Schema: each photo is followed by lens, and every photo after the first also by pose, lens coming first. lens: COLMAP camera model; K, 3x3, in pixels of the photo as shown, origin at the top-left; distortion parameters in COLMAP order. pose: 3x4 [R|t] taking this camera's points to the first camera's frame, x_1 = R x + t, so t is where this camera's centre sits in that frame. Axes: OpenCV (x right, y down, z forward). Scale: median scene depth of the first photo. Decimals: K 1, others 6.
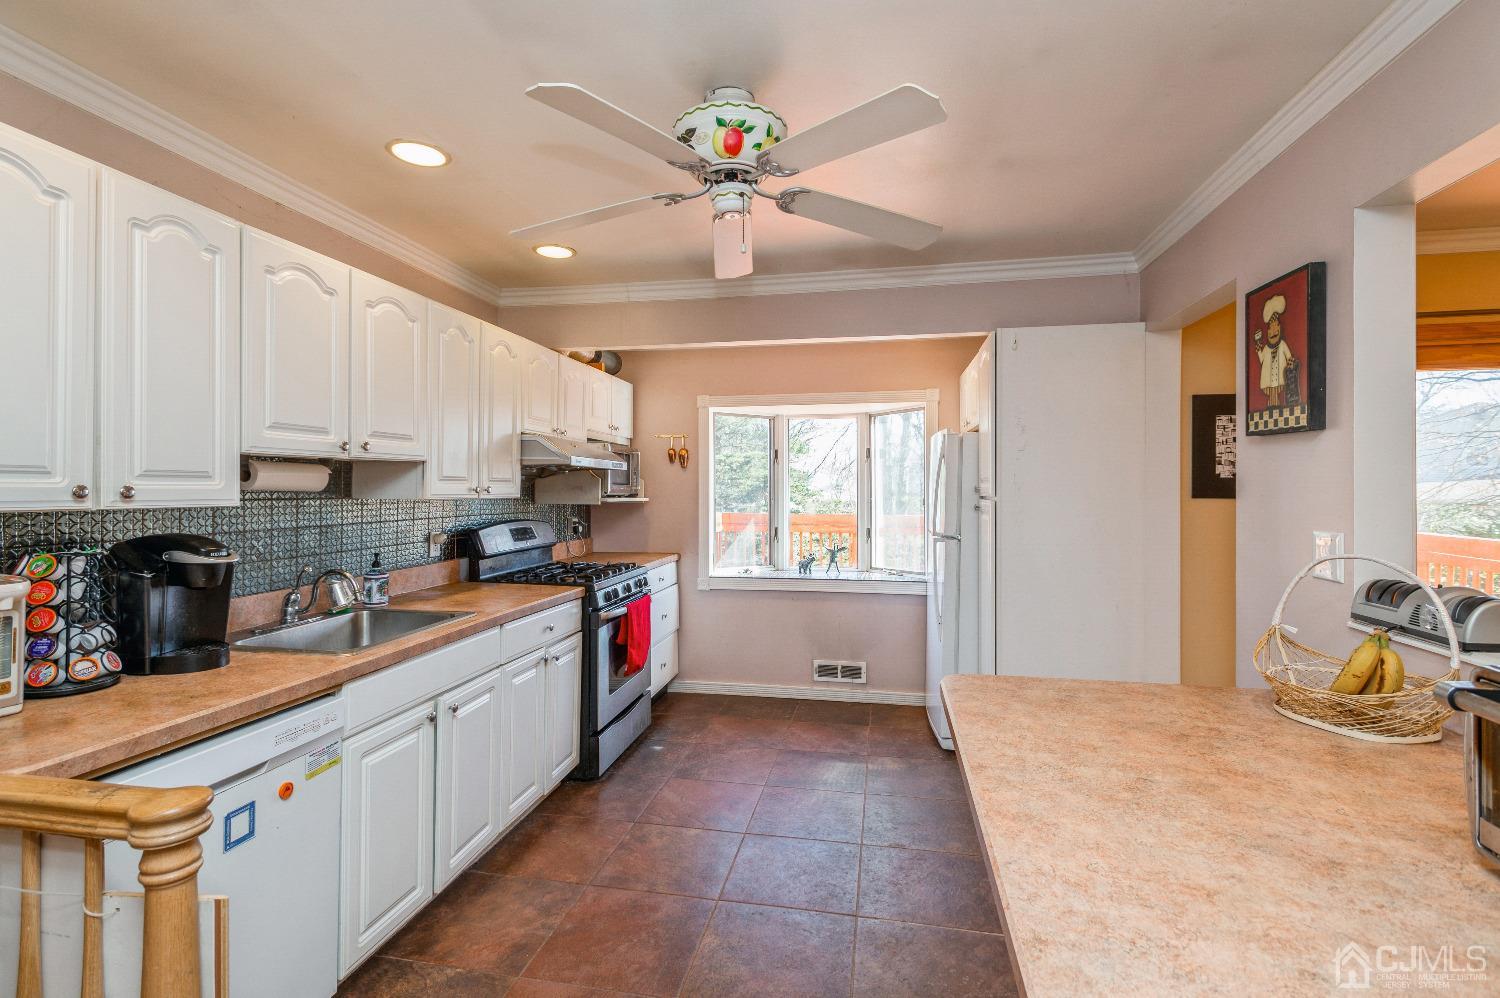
lens RADIAL K [[690.7, 0, 743.5], [0, 690.7, 476.4], [0, 0, 1]] dist [0.018489, -0.004928]
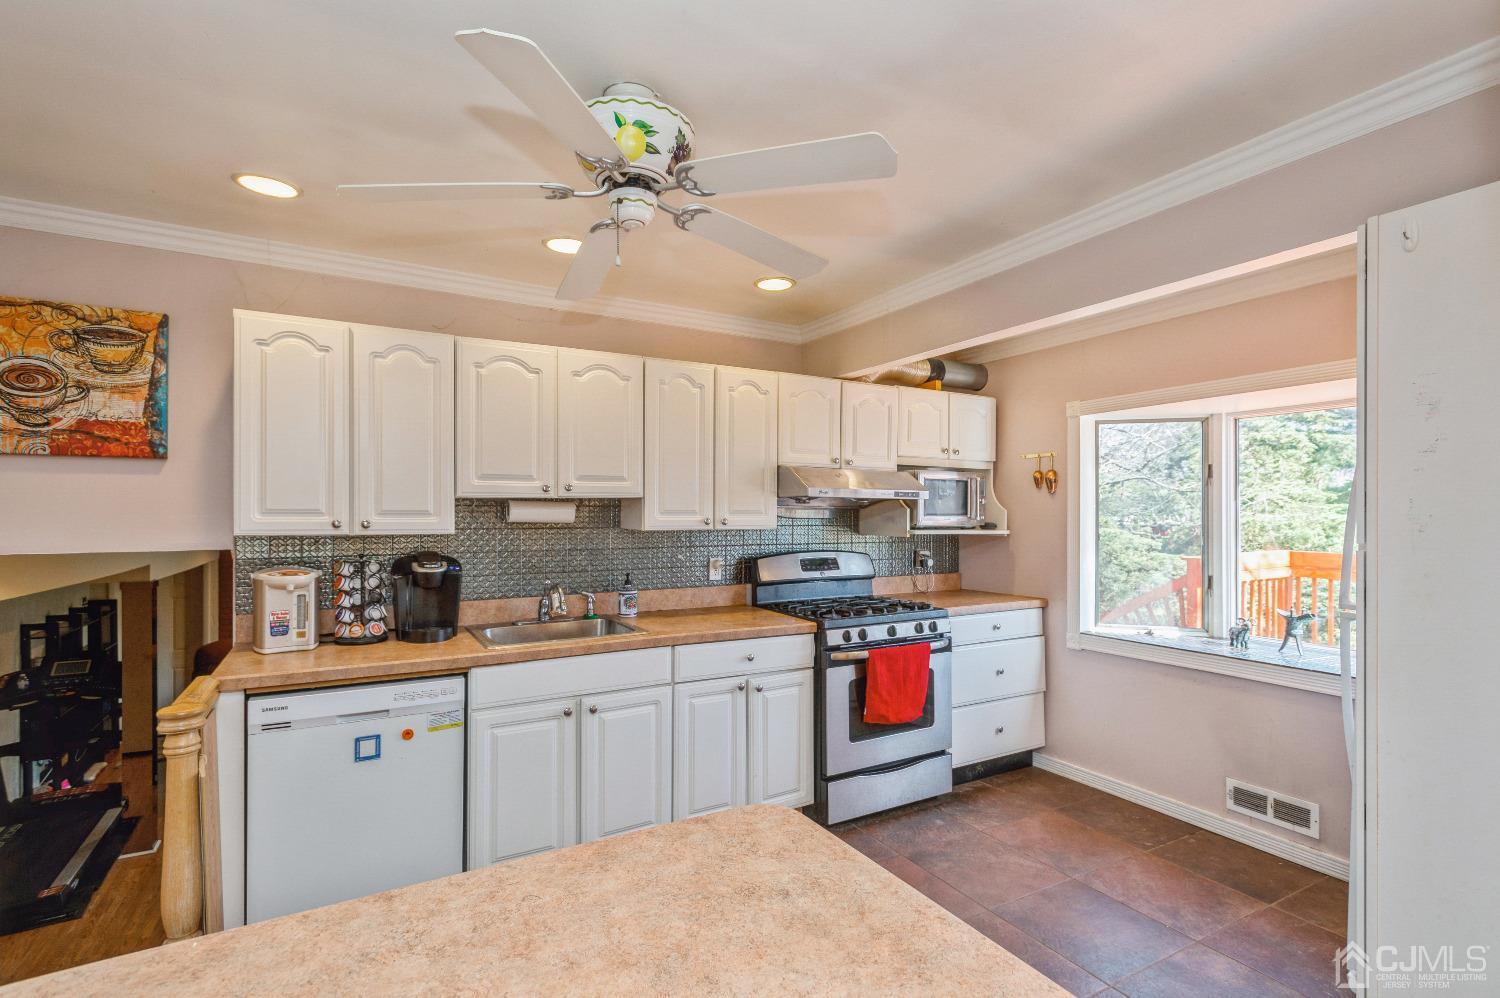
lens RADIAL K [[690.7, 0, 734.4], [0, 690.7, 507.4], [0, 0, 1]] dist [0.018489, -0.004928]
pose [[0.655780, -0.008347, -0.754905, 0.403656], [0.013180, 0.999913, 0.000393, -0.002656], [0.754837, -0.010207, 0.655833, 0.270628]]
